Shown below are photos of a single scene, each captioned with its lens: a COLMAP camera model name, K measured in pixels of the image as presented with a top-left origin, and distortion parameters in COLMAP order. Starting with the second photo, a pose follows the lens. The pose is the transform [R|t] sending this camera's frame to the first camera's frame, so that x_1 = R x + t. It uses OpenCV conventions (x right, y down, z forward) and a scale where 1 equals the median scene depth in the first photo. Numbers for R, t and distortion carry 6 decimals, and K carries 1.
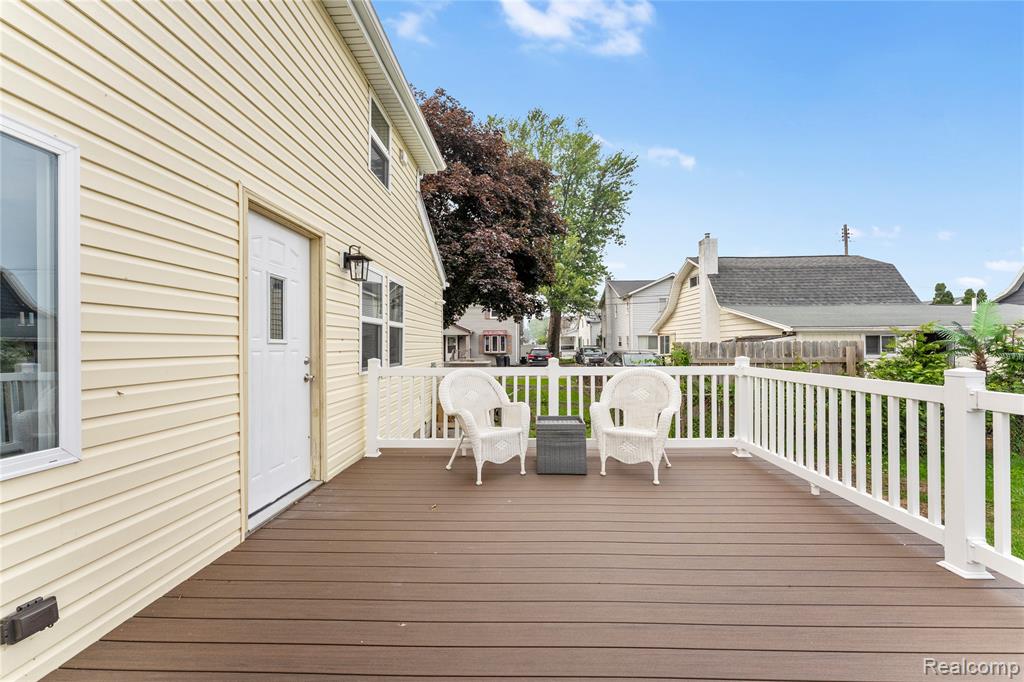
lens RADIAL K [[413.5, 0, 512.0], [0, 413.5, 341.0], [0, 0, 1]] dist [0.002709, 0.000078]
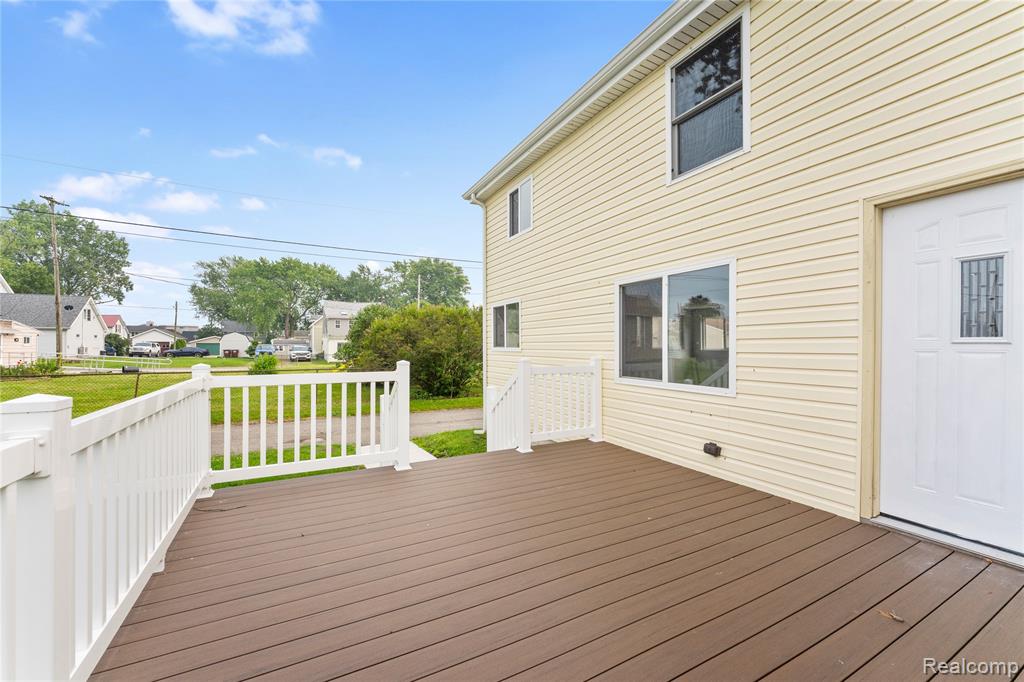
lens RADIAL K [[413.5, 0, 512.0], [0, 413.5, 341.0], [0, 0, 1]] dist [0.002709, 0.000078]
pose [[-0.870730, 0.002627, -0.491755, 0.600926], [0.009127, 0.999900, -0.010819, 0.002692], [0.491677, -0.013909, -0.870667, 1.296235]]
